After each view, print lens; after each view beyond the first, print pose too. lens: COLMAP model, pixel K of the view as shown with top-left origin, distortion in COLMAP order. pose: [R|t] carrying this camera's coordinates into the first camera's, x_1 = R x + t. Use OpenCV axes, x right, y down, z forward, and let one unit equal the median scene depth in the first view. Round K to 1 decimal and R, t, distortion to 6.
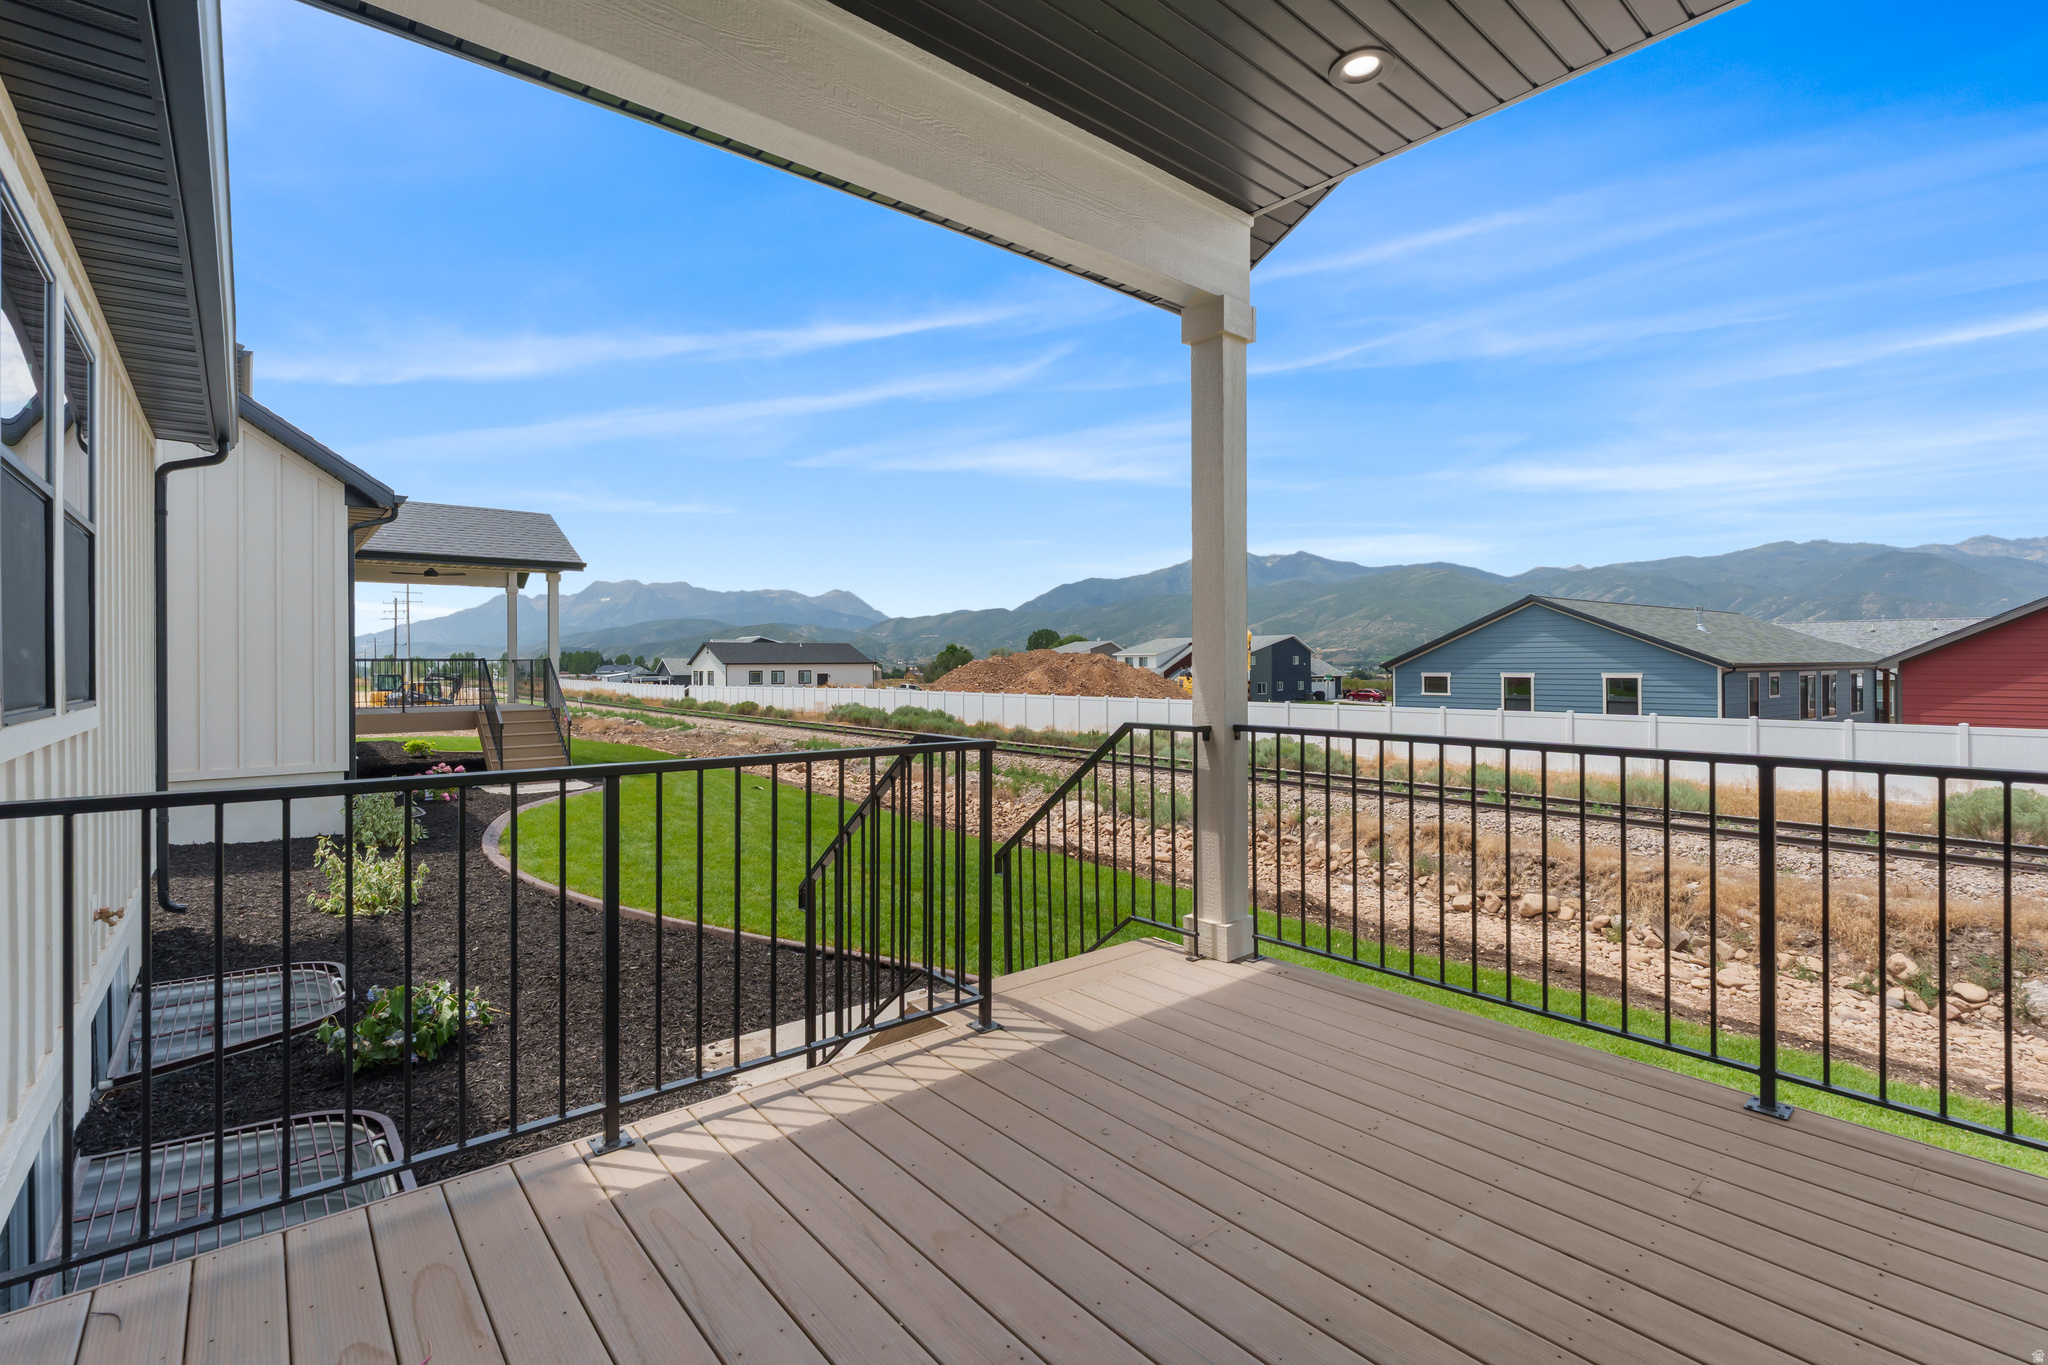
lens RADIAL K [[923.7, 0, 1024.1], [0, 923.7, 665.6], [0, 0, 1]] dist [-0.004962, 0.000596]
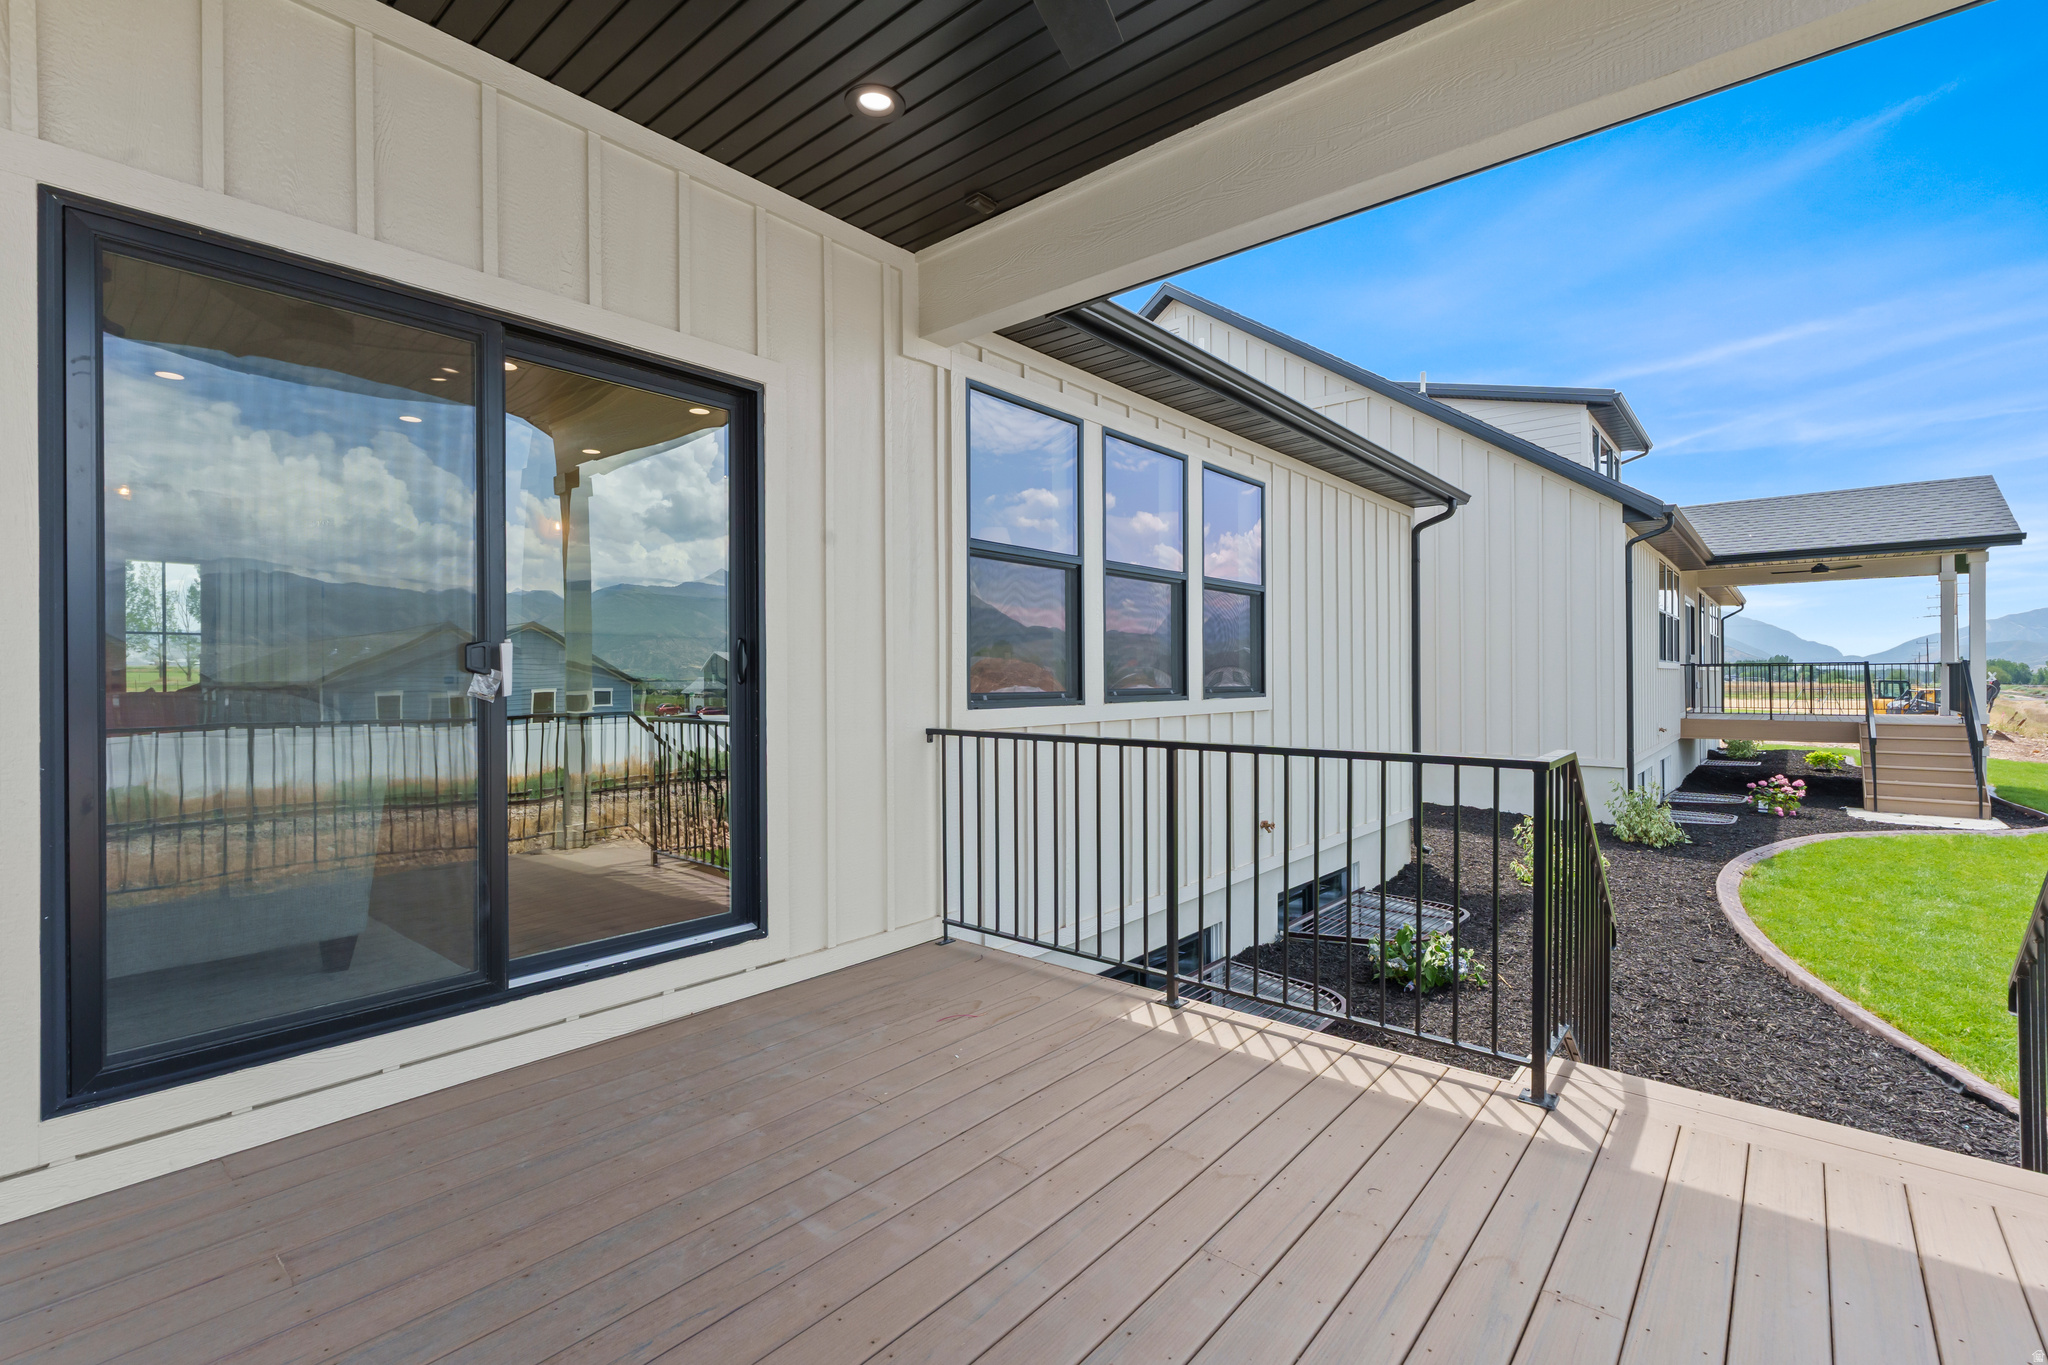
lens RADIAL K [[923.7, 0, 1024.1], [0, 923.7, 665.6], [0, 0, 1]] dist [-0.004962, 0.000596]
pose [[0.171330, -0.005184, -0.985200, 0.736419], [0.001258, 0.999986, -0.005043, -0.002492], [0.985213, -0.000375, 0.171334, 0.408562]]
